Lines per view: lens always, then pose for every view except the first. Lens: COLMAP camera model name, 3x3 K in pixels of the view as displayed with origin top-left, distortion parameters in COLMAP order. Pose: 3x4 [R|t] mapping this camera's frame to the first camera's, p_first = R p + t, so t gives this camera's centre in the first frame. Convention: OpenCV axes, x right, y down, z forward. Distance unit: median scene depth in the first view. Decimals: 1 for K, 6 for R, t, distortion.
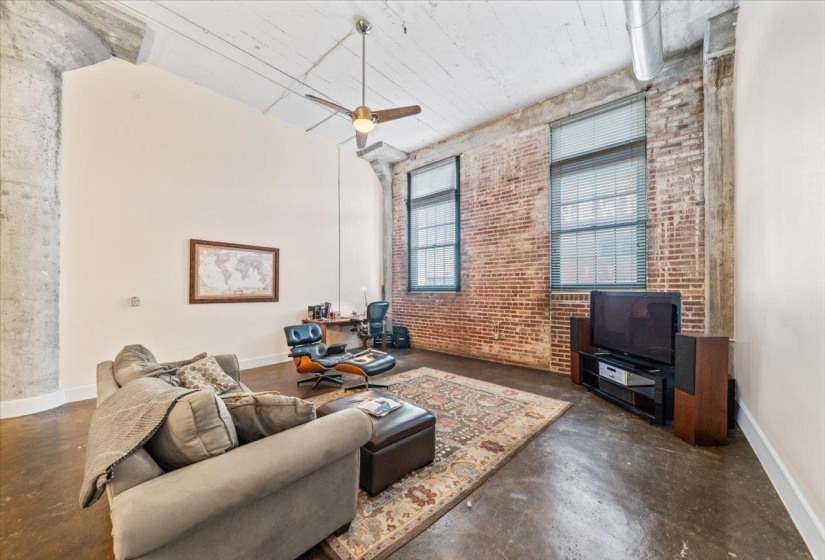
lens RADIAL K [[302.3, 0, 410.8], [0, 302.3, 286.3], [0, 0, 1]] dist [-0.002085, -0.000111]
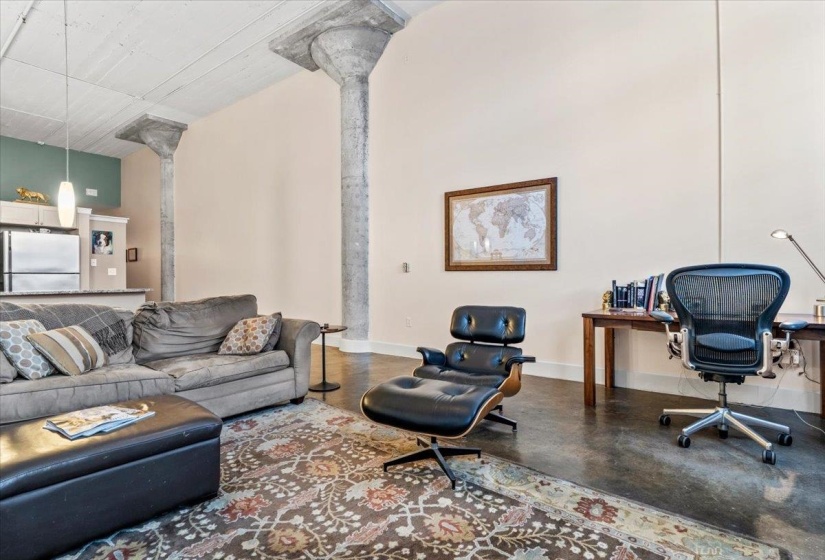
lens RADIAL K [[403.2, 0, 409.1], [0, 403.2, 276.8], [0, 0, 1]] dist [-0.001248, -0.000168]
pose [[0.082756, -0.002039, -0.996568, 0.315647], [0.012616, 0.999920, -0.000998, 0.063735], [0.996490, -0.012490, 0.082775, 0.702299]]
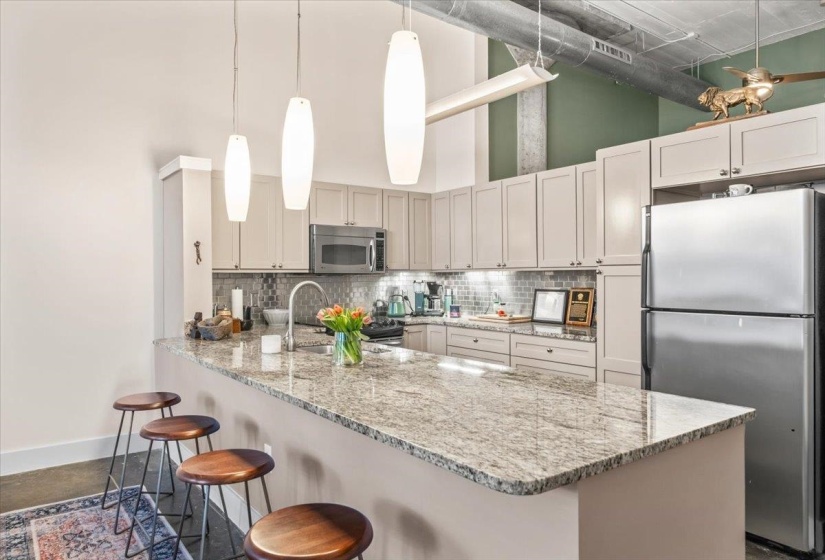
lens RADIAL K [[553.6, 0, 412.5], [0, 553.6, 280.0], [0, 0, 1]] dist [-0.000187, 0.000937]
pose [[-0.977668, 0.006071, 0.210065, -0.714437], [0.006618, 0.999976, 0.001900, 0.005355], [-0.210049, 0.003248, -0.977685, 0.378147]]
